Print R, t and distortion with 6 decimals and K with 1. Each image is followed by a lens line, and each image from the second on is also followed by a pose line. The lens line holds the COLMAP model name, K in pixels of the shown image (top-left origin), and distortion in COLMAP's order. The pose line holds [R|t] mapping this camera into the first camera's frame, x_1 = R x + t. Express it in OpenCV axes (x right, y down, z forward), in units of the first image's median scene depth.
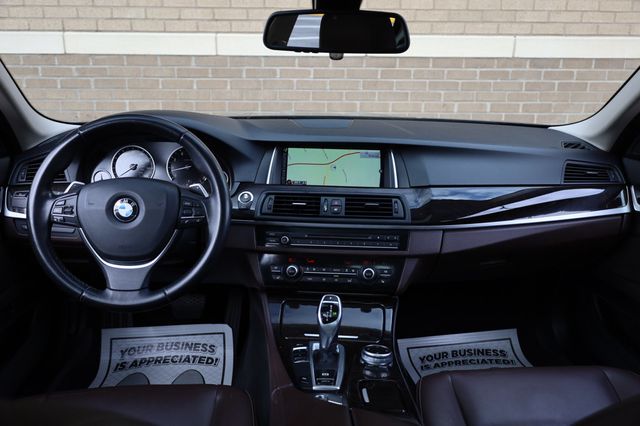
lens RADIAL K [[523.4, 0, 320.0], [0, 523.4, 213.0], [0, 0, 1]] dist [-0.008756, -0.003148]
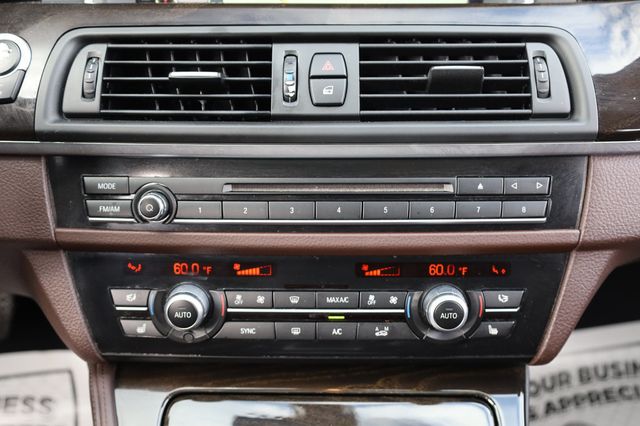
lens RADIAL K [[737.7, 0, 321.4], [0, 737.7, 225.3], [0, 0, 1]] dist [0.010963, 0.009706]
pose [[0.998571, -0.041426, 0.033762, 0.010597], [0.032688, 0.973257, 0.227383, -0.026396], [-0.042279, -0.225955, 0.973220, 0.595983]]
